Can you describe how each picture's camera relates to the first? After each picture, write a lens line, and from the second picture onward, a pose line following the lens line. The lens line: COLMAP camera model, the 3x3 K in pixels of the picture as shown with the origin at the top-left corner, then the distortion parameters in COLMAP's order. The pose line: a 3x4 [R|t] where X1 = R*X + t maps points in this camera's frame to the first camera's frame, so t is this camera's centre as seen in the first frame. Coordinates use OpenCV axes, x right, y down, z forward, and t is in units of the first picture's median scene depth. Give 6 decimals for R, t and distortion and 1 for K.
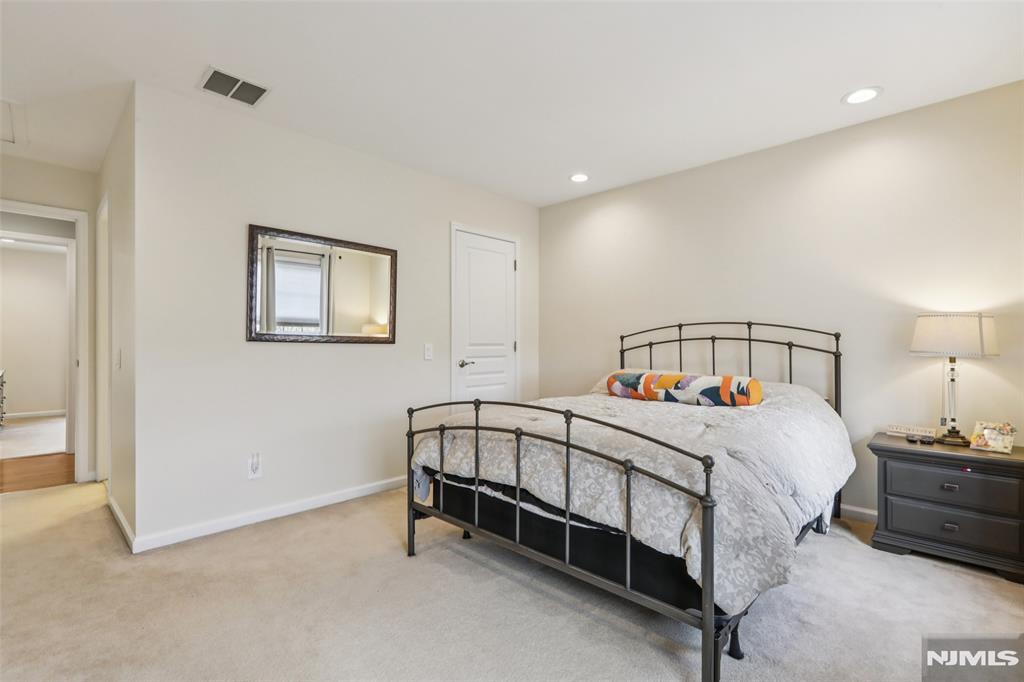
lens RADIAL K [[461.7, 0, 512.0], [0, 461.7, 341.0], [0, 0, 1]] dist [-0.000438, -0.000012]
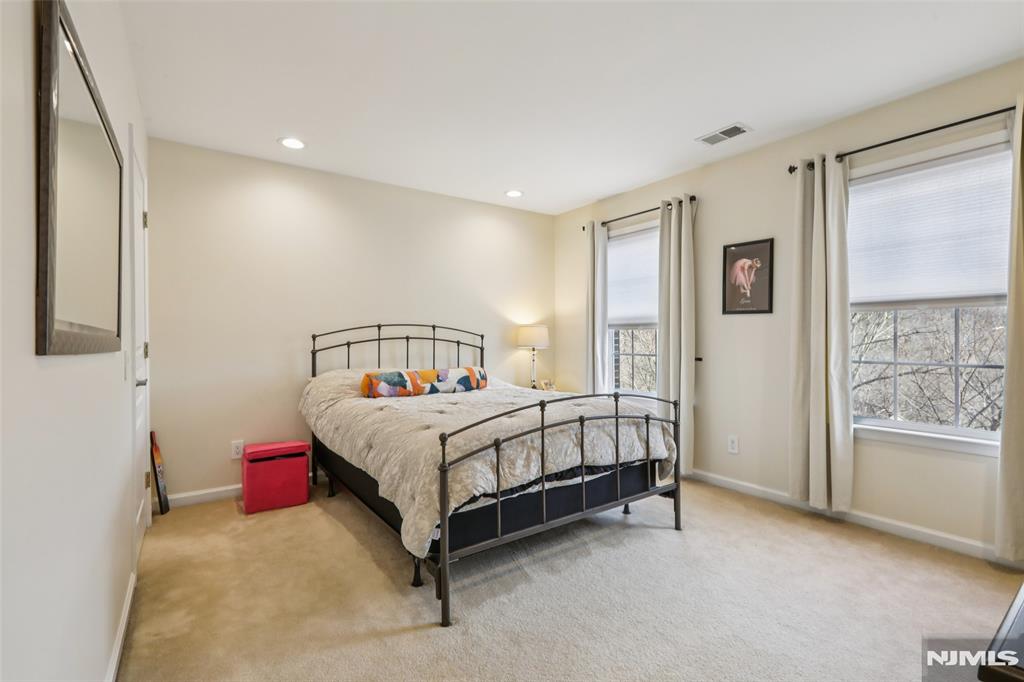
lens RADIAL K [[458.9, 0, 508.1], [0, 458.9, 333.6], [0, 0, 1]] dist [-0.001022, 0.000023]
pose [[0.200937, 0.005017, 0.979591, -0.774859], [-0.001540, 0.999987, -0.004806, -0.013495], [-0.979603, -0.000543, 0.200942, 0.608626]]
